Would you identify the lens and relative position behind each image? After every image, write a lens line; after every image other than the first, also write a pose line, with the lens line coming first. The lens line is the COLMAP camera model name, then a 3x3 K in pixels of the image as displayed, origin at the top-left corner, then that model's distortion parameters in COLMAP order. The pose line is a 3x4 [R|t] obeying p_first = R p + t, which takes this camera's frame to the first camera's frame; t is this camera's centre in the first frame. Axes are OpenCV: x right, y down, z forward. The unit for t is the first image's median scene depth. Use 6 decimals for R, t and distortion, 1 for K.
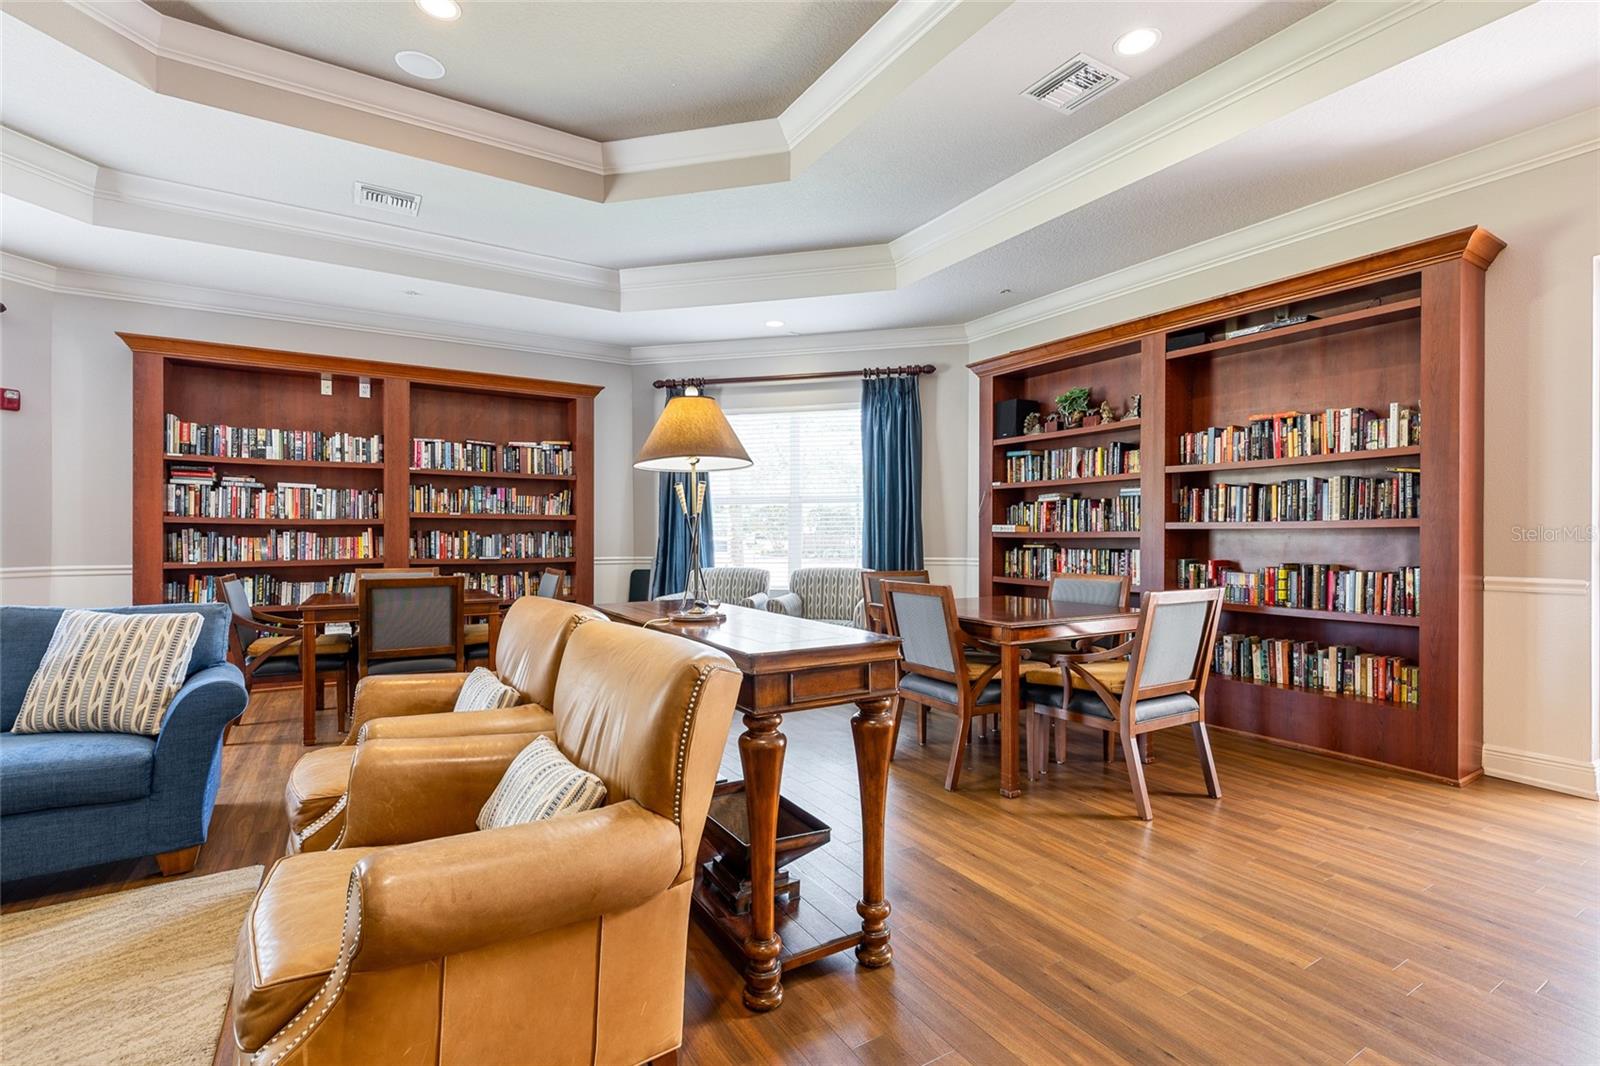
lens RADIAL K [[726.9, 0, 804.7], [0, 726.9, 538.5], [0, 0, 1]] dist [-0.001116, 0.000380]
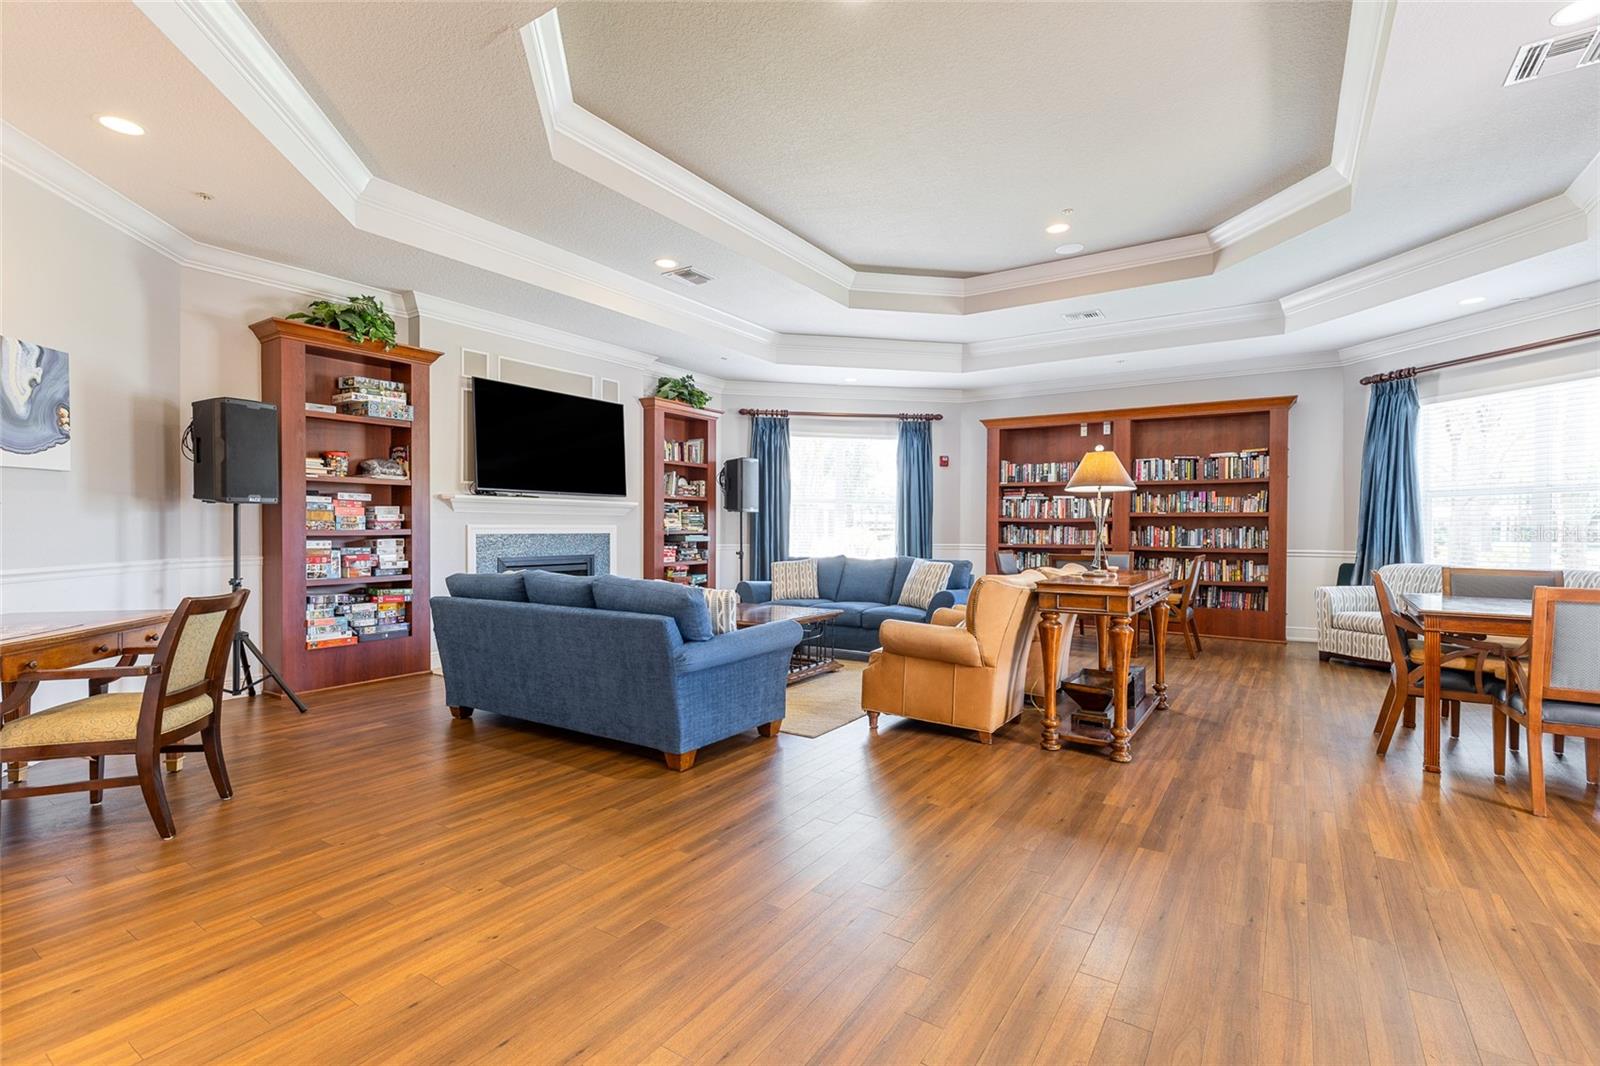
lens RADIAL K [[726.9, 0, 799.3], [0, 726.9, 532.0], [0, 0, 1]] dist [-0.001116, 0.000380]
pose [[0.411540, 0.006478, -0.911369, 0.481546], [-0.008619, 0.999958, 0.003216, 0.002379], [0.911351, 0.006531, 0.411579, -0.165143]]
